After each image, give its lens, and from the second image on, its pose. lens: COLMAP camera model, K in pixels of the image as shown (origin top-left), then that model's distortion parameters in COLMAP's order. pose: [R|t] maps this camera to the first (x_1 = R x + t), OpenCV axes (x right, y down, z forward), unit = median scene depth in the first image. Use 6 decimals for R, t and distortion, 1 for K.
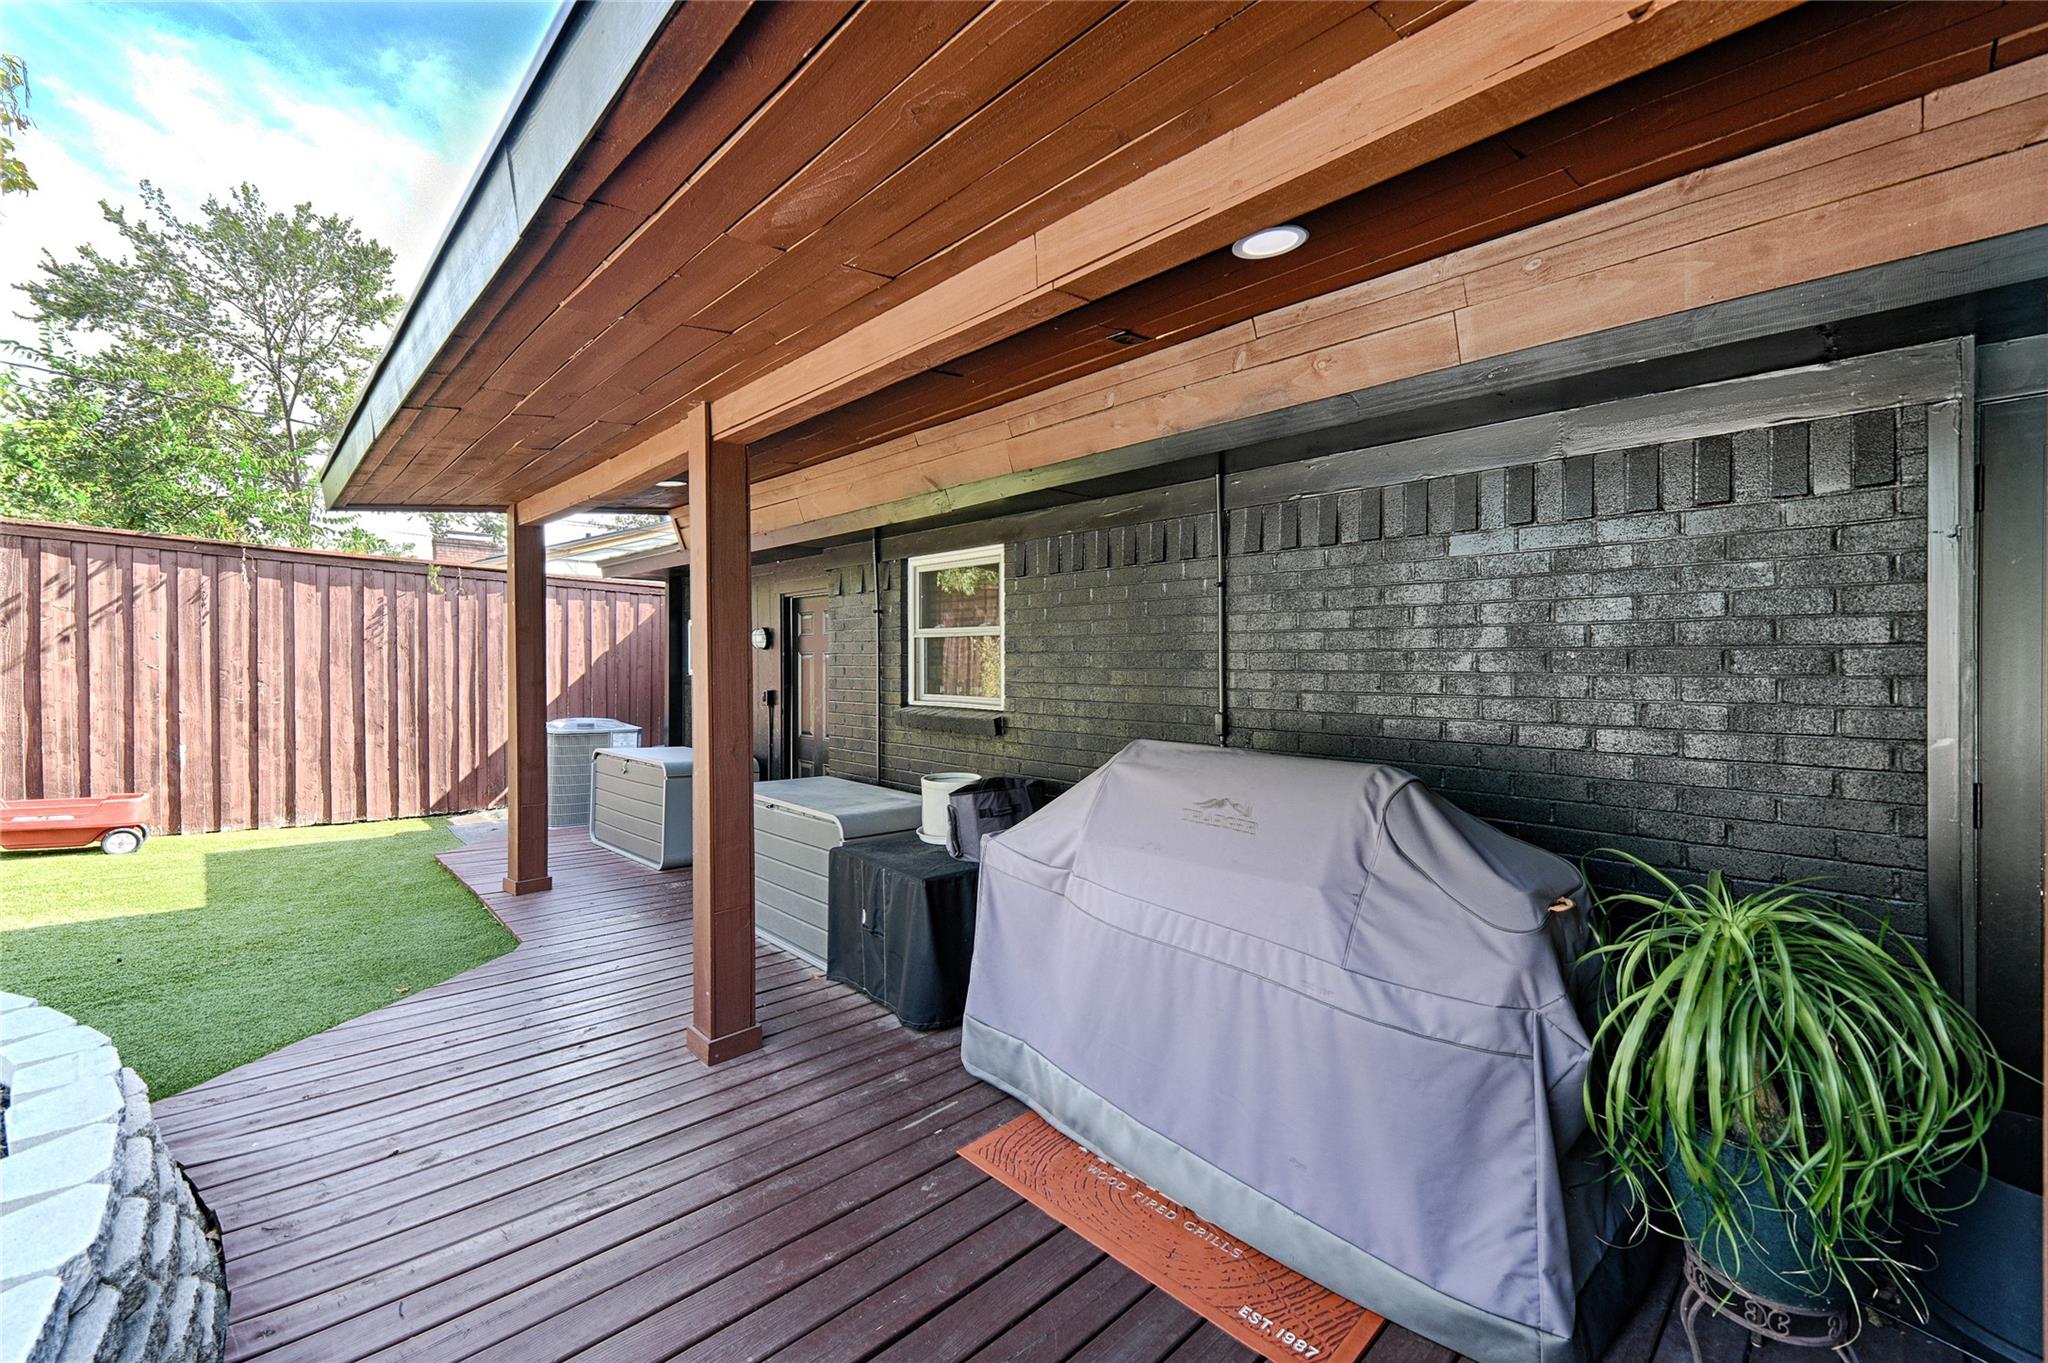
lens RADIAL K [[836.1, 0, 1021.1], [0, 836.1, 678.5], [0, 0, 1]] dist [0.008507, 0.000436]
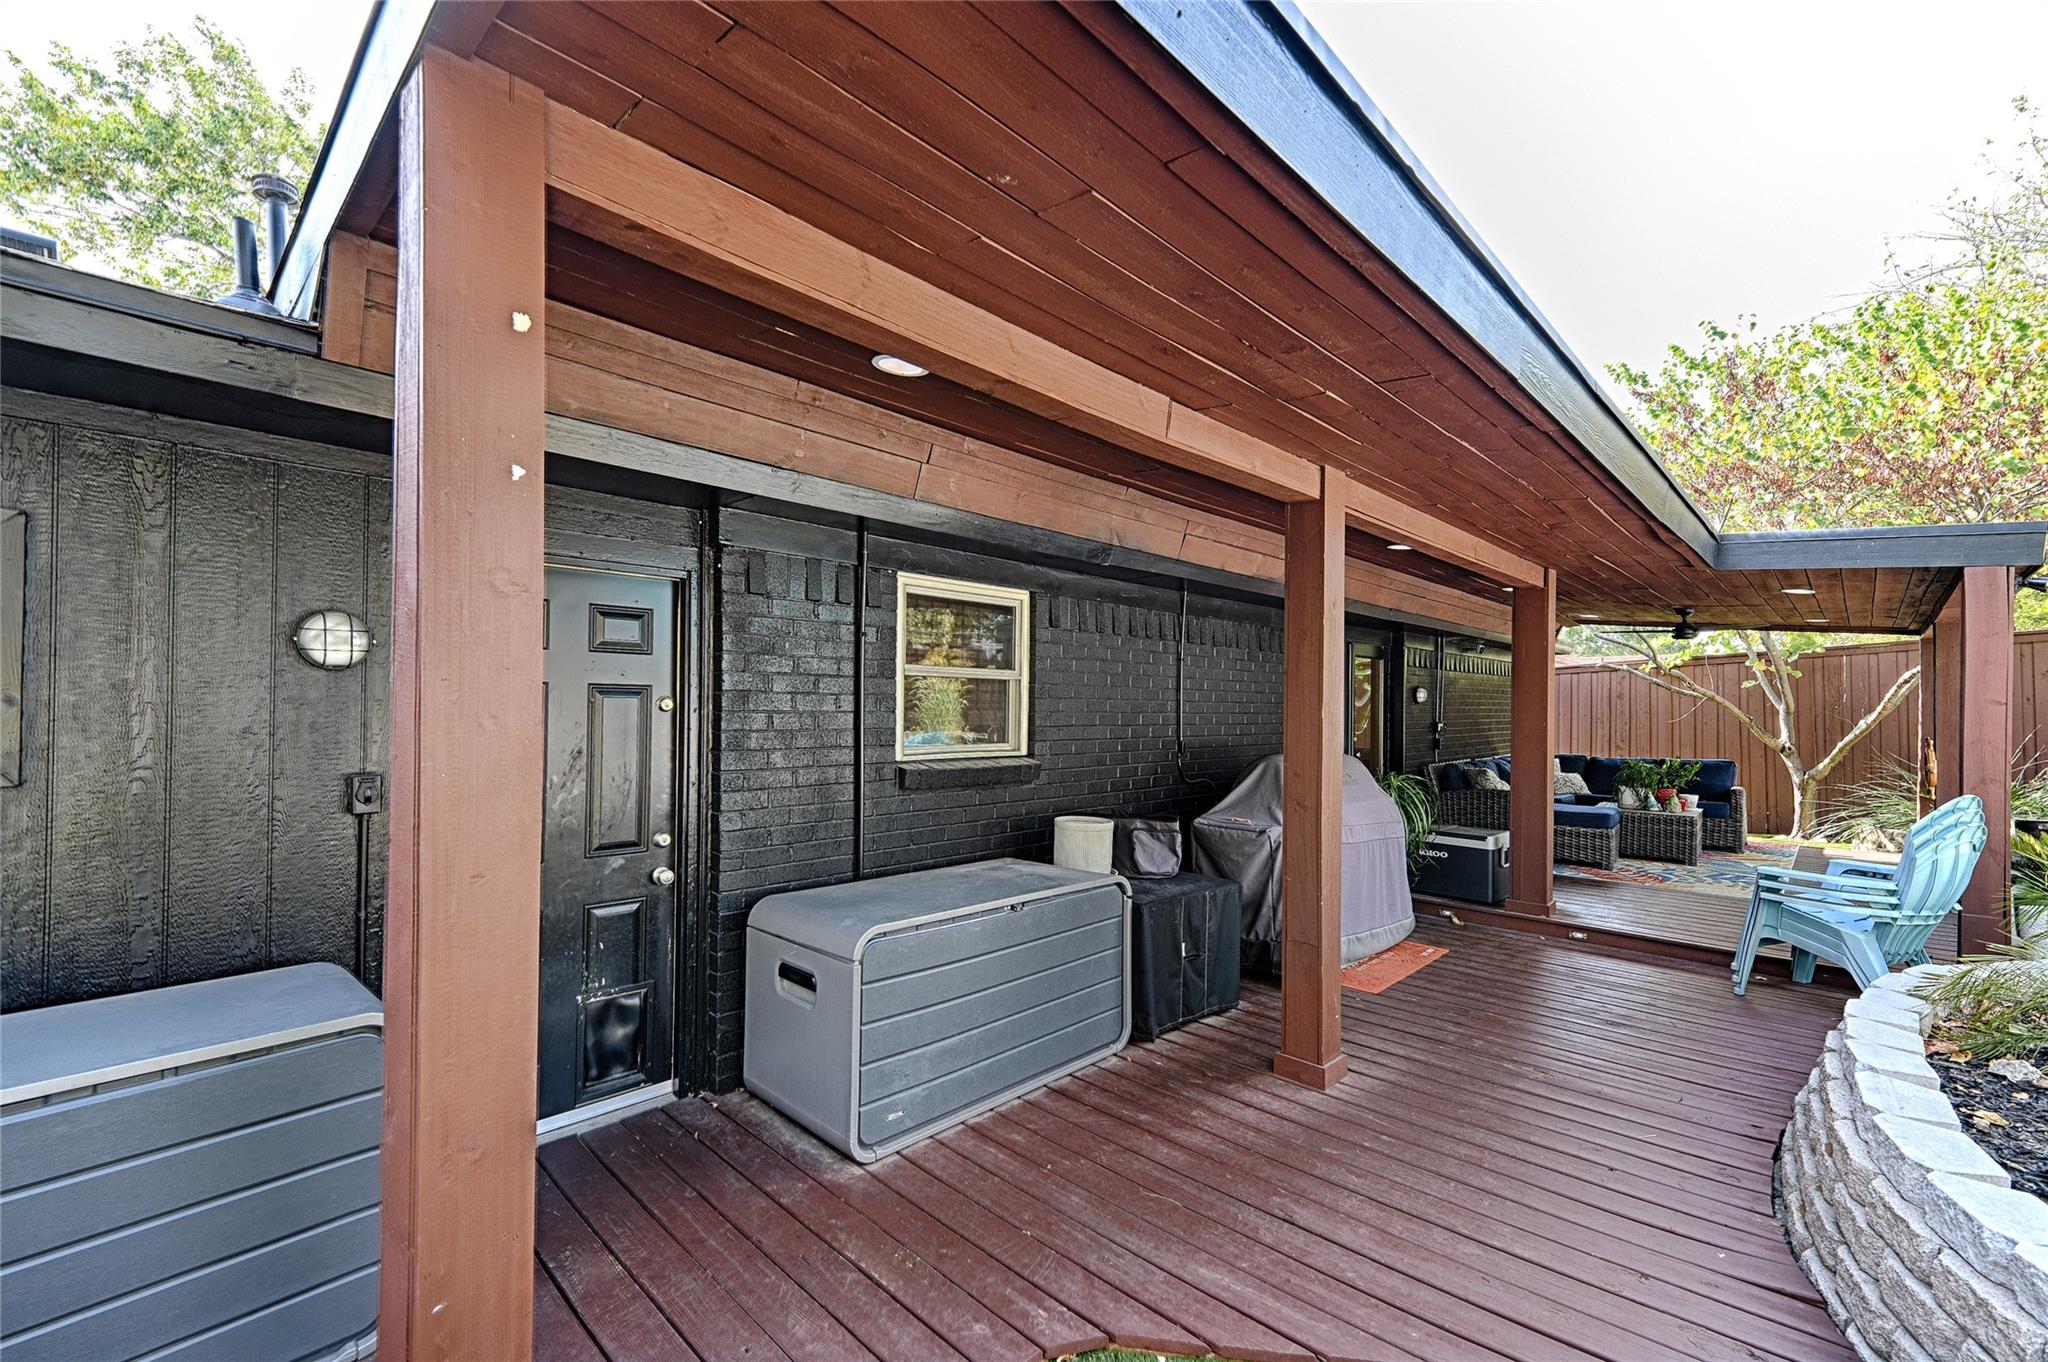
lens RADIAL K [[836.1, 0, 1042.1], [0, 836.1, 713.6], [0, 0, 1]] dist [0.008507, 0.000436]
pose [[-0.036718, -0.006215, 0.999306, -0.615138], [0.012782, 0.999896, 0.006688, -0.011029], [-0.999244, 0.013019, -0.036635, 0.605104]]
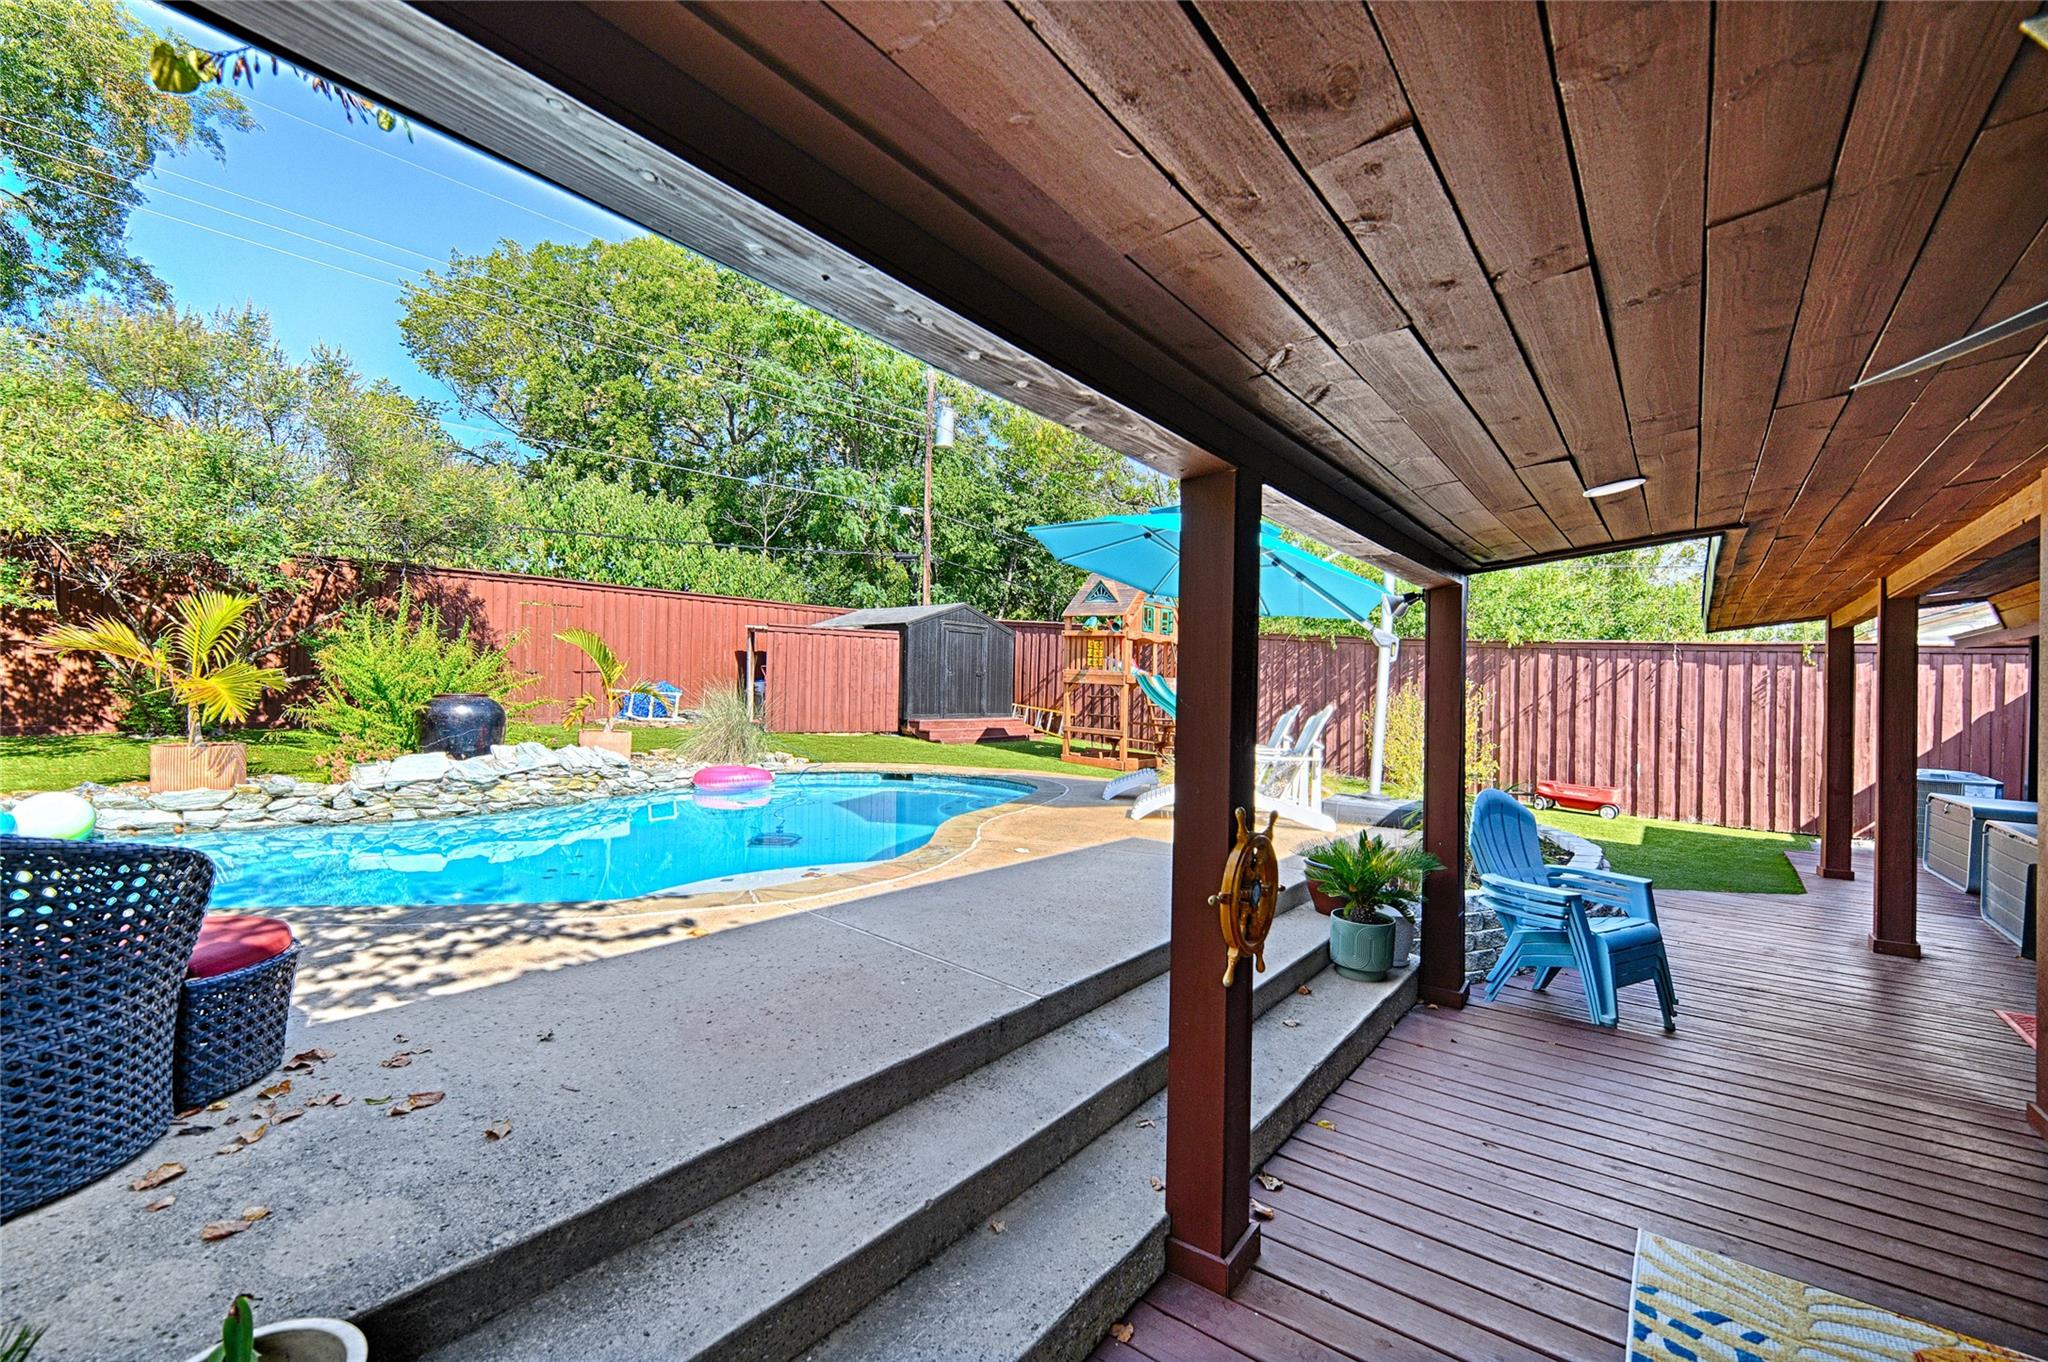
lens RADIAL K [[836.1, 0, 1027.8], [0, 836.1, 694.5], [0, 0, 1]] dist [0.008507, 0.000436]
pose [[0.142317, -0.006179, -0.989802, 0.483903], [-0.034693, 0.999335, -0.011227, 0.000777], [0.989213, 0.035937, 0.142008, -0.442081]]
